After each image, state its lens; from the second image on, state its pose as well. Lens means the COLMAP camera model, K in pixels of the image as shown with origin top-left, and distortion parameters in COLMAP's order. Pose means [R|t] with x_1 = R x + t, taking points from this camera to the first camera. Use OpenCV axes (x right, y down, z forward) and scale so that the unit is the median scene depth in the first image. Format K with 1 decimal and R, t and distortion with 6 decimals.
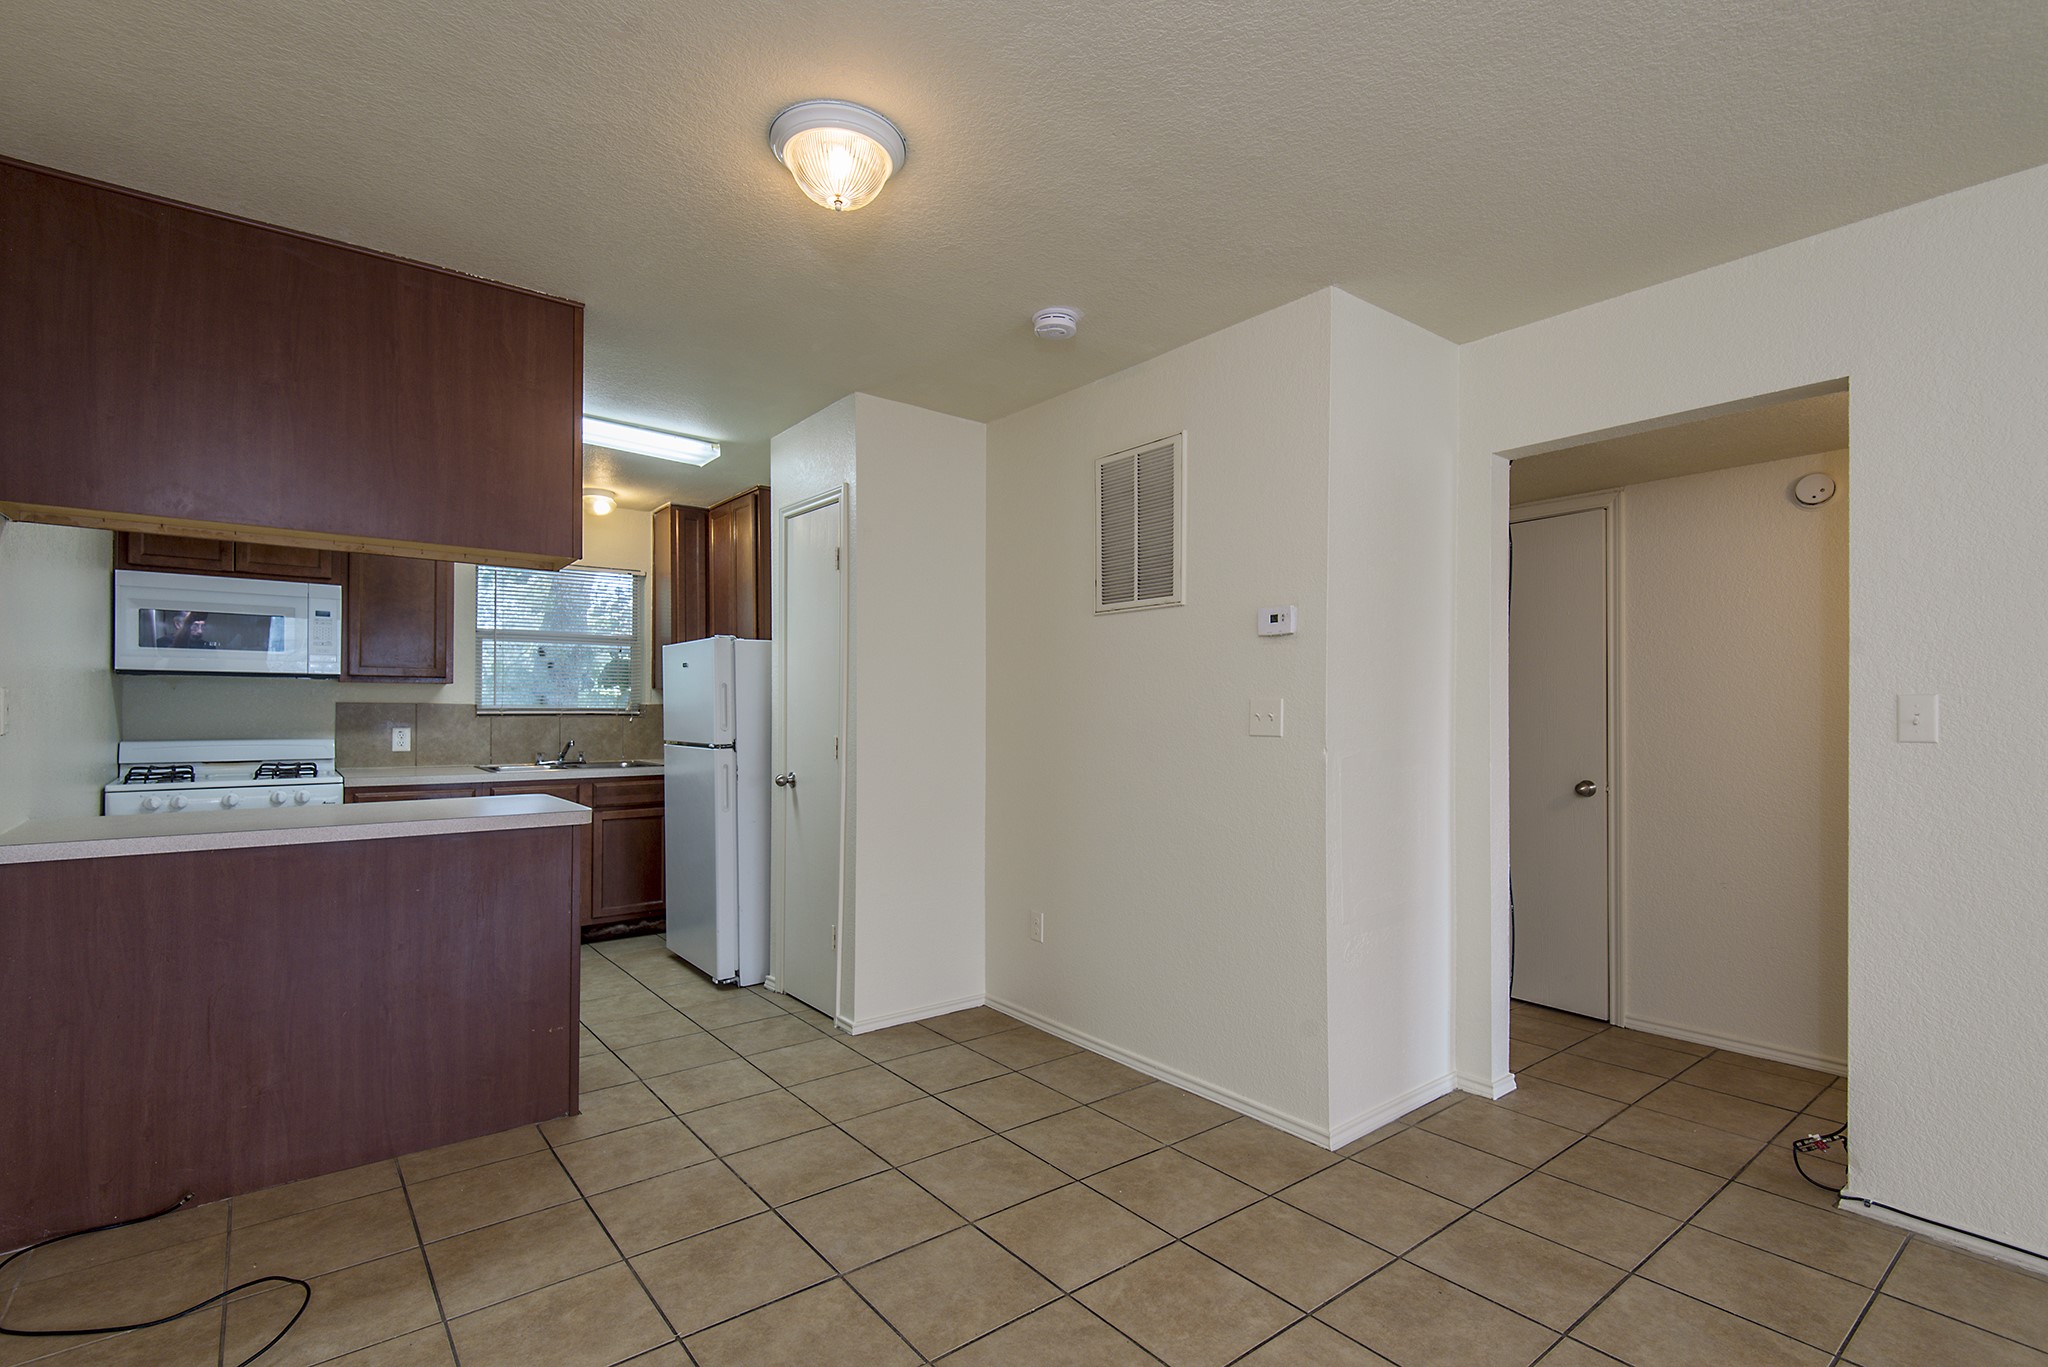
lens RADIAL K [[936.5, 0, 1025.0], [0, 936.5, 731.4], [0, 0, 1]] dist [0.027899, -0.003683]
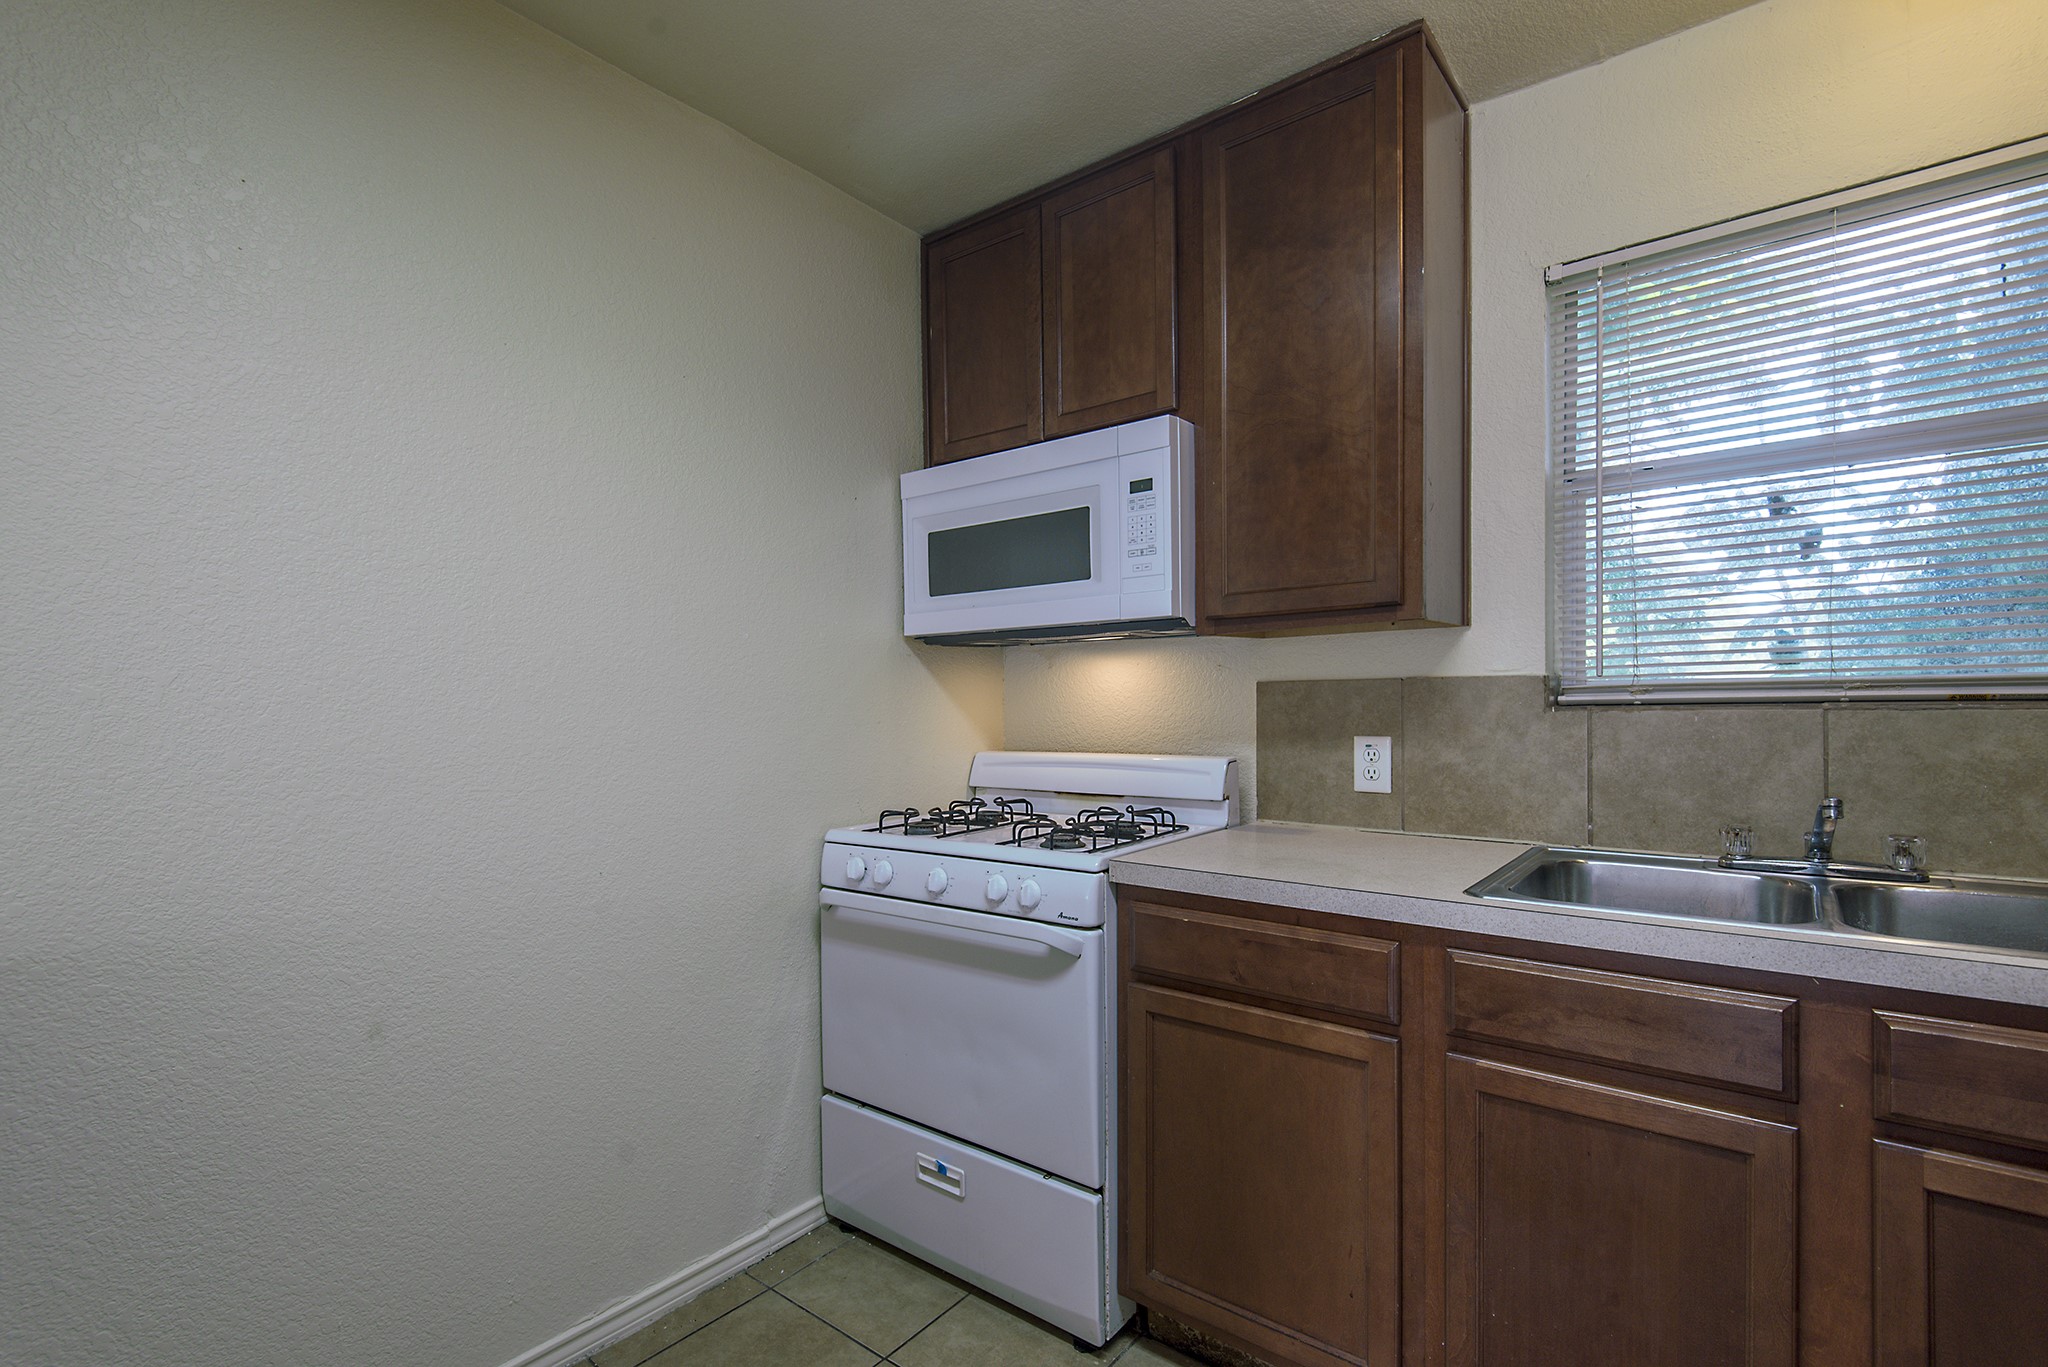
lens RADIAL K [[936.5, 0, 1006.7], [0, 936.5, 699.1], [0, 0, 1]] dist [0.027899, -0.003683]
pose [[0.217070, -0.007526, -0.976127, -0.308027], [-0.005059, 0.999948, -0.008835, -0.017414], [0.976143, 0.006856, 0.217021, 0.815444]]
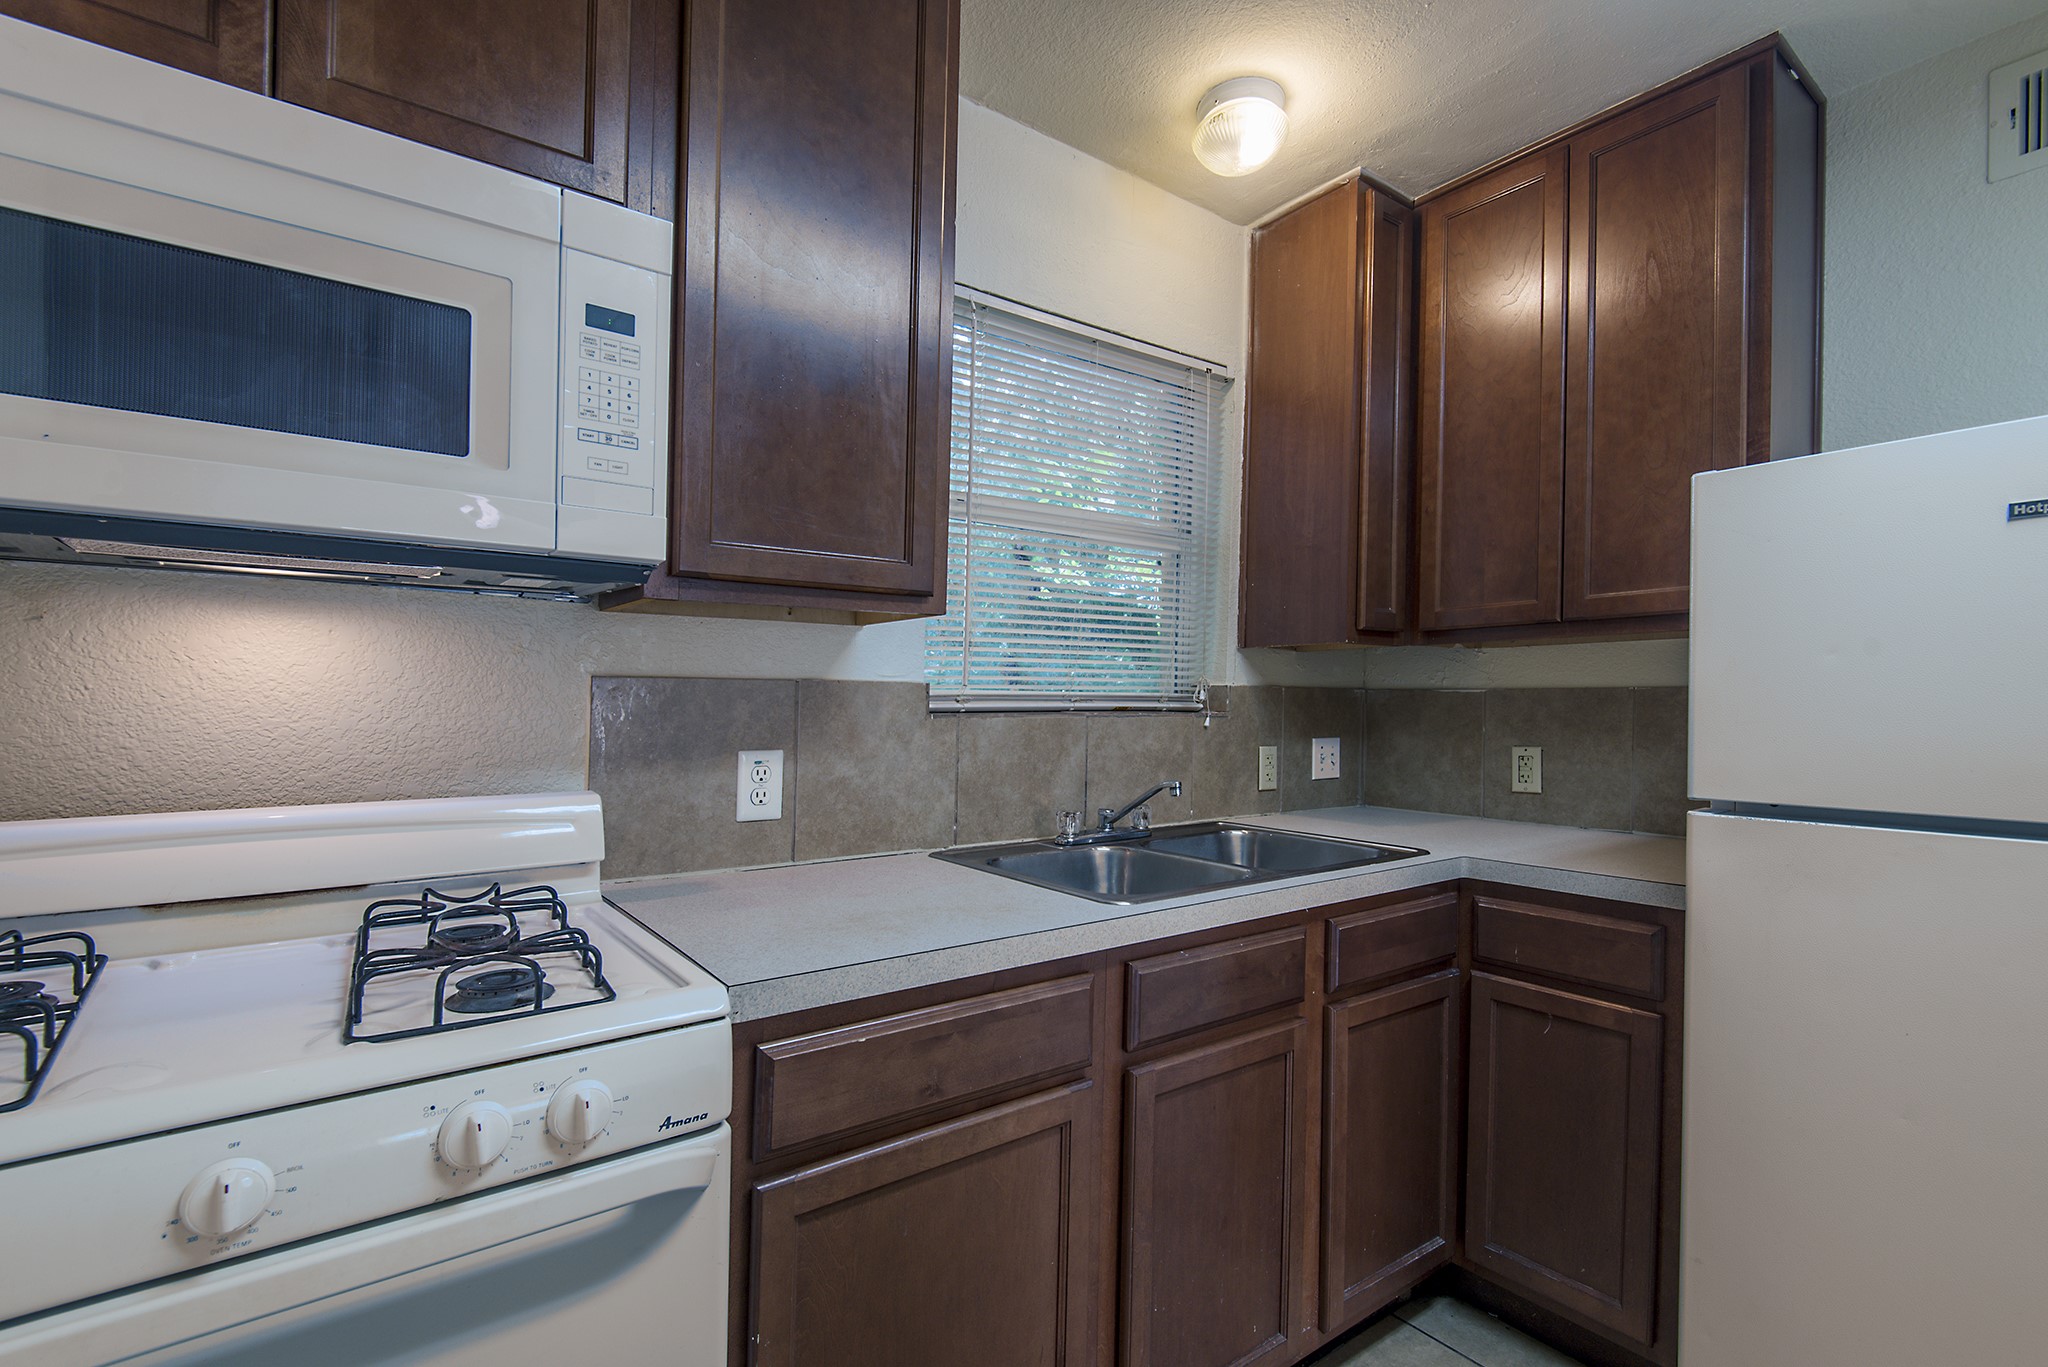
lens RADIAL K [[936.5, 0, 1044.9], [0, 936.5, 714.8], [0, 0, 1]] dist [0.027899, -0.003683]
pose [[0.999504, 0.001498, -0.031457, -0.594619], [-0.001762, 0.999963, -0.008366, -0.015145], [0.031443, 0.008418, 0.999470, 0.726545]]
